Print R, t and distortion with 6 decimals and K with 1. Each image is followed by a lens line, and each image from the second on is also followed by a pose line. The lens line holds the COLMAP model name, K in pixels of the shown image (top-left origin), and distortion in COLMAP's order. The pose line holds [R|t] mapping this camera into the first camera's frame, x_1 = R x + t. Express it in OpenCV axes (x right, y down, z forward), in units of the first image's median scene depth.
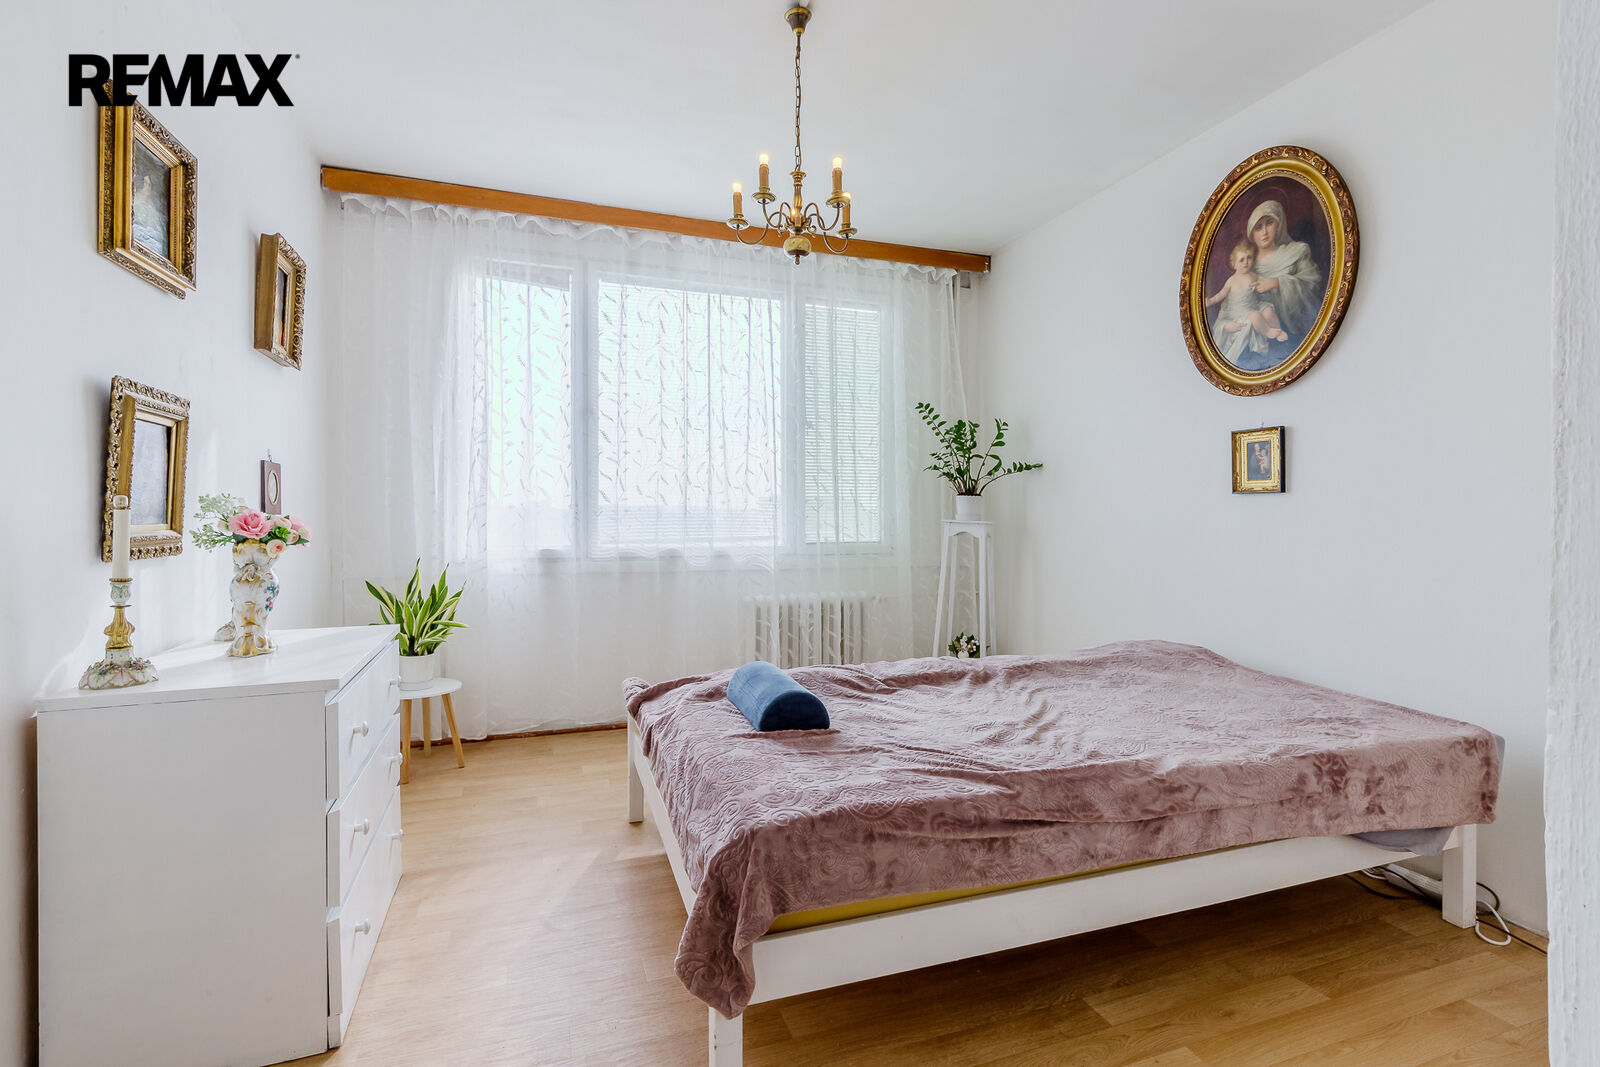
lens RADIAL K [[732.2, 0, 790.7], [0, 732.2, 509.7], [0, 0, 1]] dist [-0.003211, -0.000058]
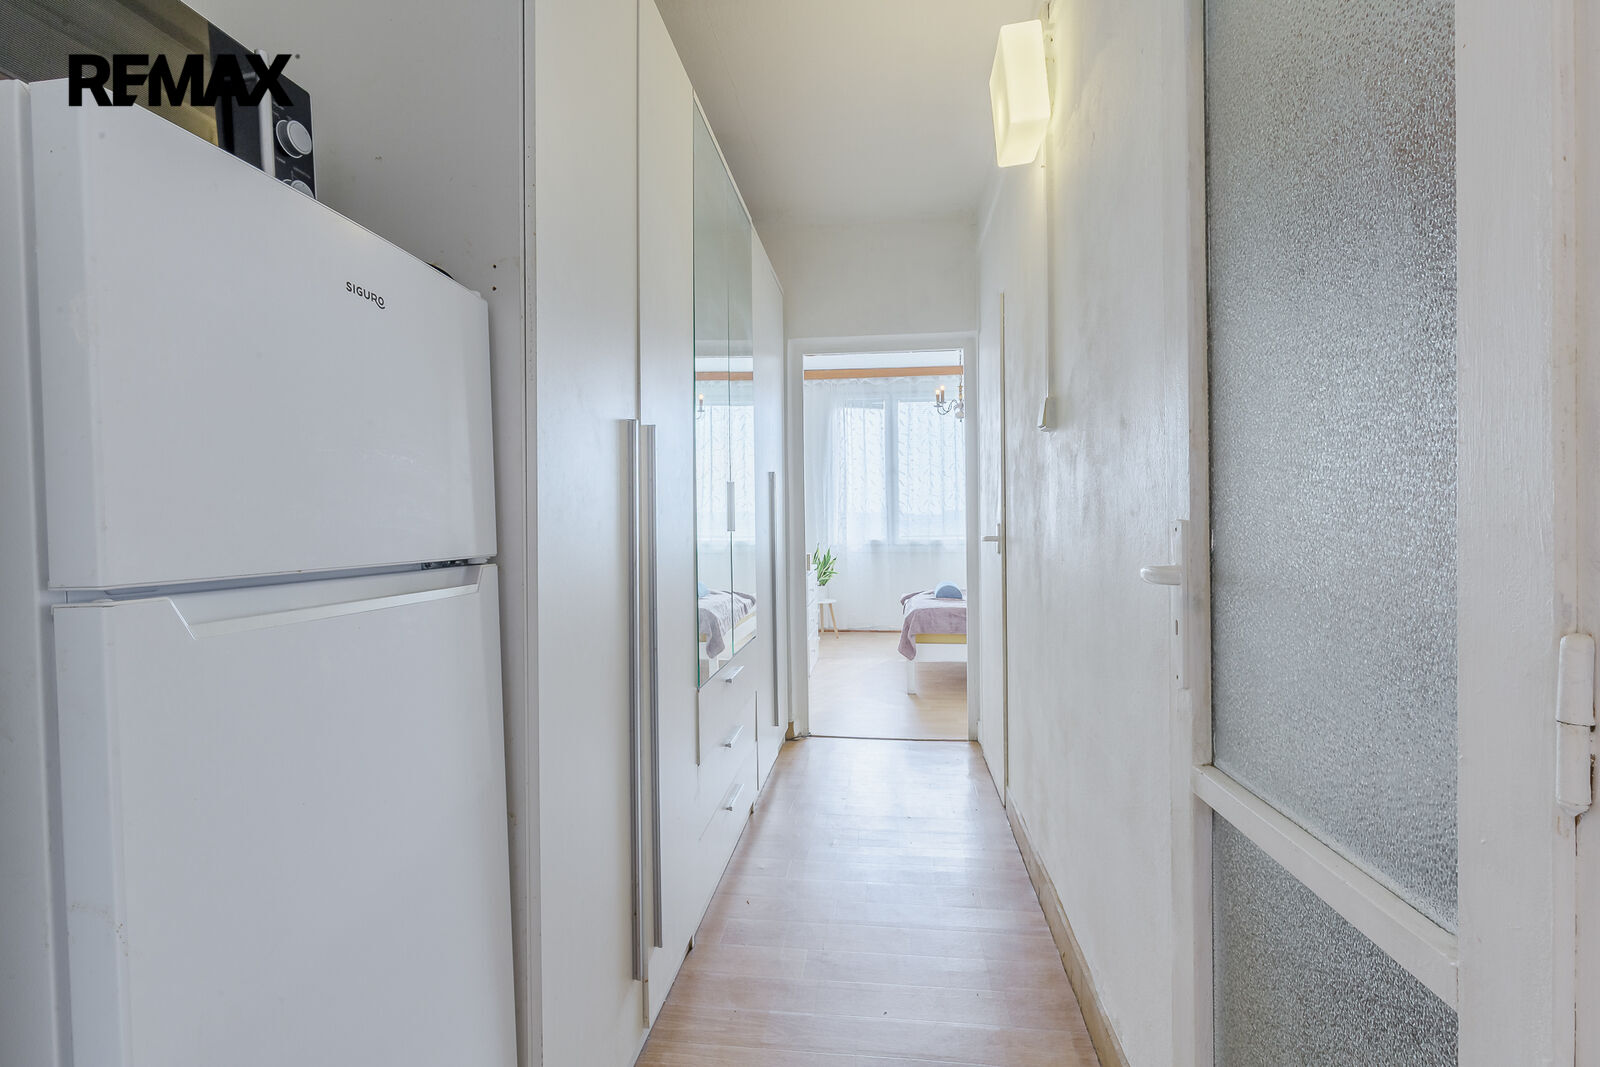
lens RADIAL K [[732.2, 0, 799.8], [0, 732.2, 531.8], [0, 0, 1]] dist [-0.003211, -0.000058]
pose [[0.901107, 0.000835, -0.433597, 0.358727], [0.012768, 0.999513, 0.028459, -0.028199], [0.433410, -0.031180, 0.900657, -0.908439]]
